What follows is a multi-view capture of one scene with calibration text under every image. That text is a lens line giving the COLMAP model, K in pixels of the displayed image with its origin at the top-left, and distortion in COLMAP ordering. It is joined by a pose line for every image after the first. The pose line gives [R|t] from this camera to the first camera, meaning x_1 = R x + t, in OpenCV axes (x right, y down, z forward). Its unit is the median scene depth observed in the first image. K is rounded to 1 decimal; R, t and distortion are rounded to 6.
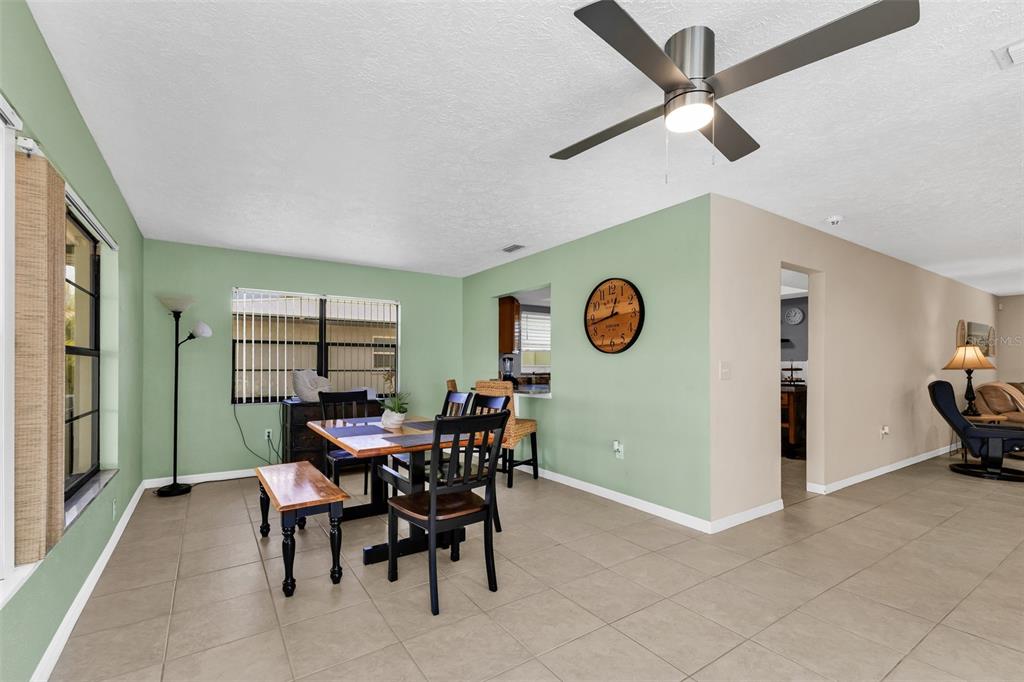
lens RADIAL K [[443.9, 0, 503.9], [0, 443.9, 365.6], [0, 0, 1]] dist [0.006444, -0.001586]
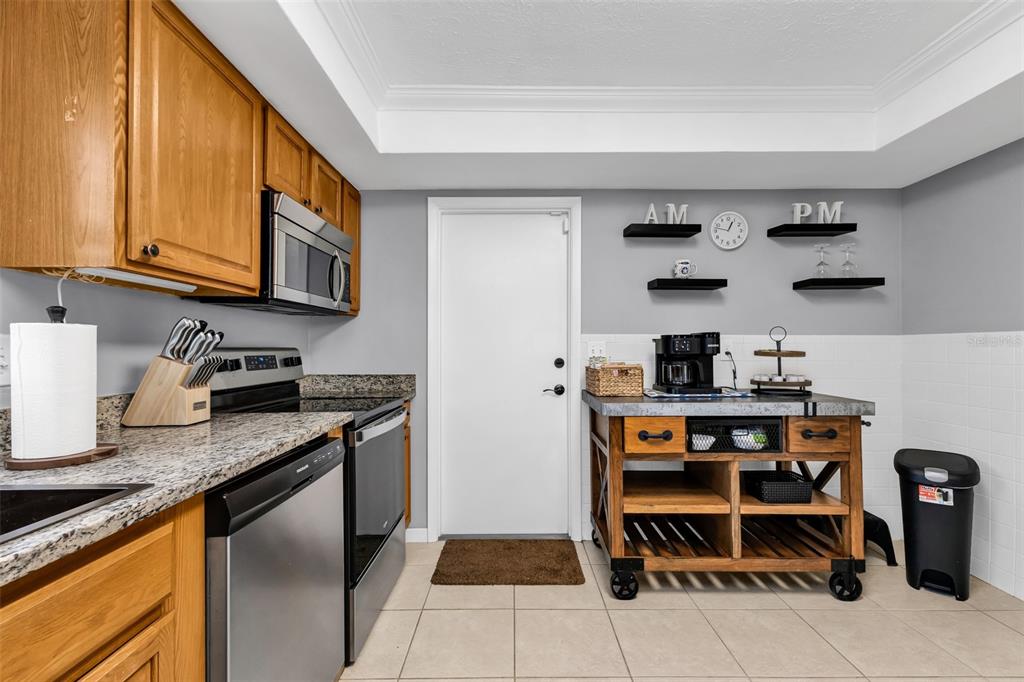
lens RADIAL K [[443.9, 0, 510.7], [0, 443.9, 345.2], [0, 0, 1]] dist [0.006444, -0.001586]
pose [[0.547365, 0.003859, 0.836885, 0.227025], [0.003112, 0.999973, -0.006647, 0.005974], [-0.836888, 0.006243, 0.547338, 1.240850]]
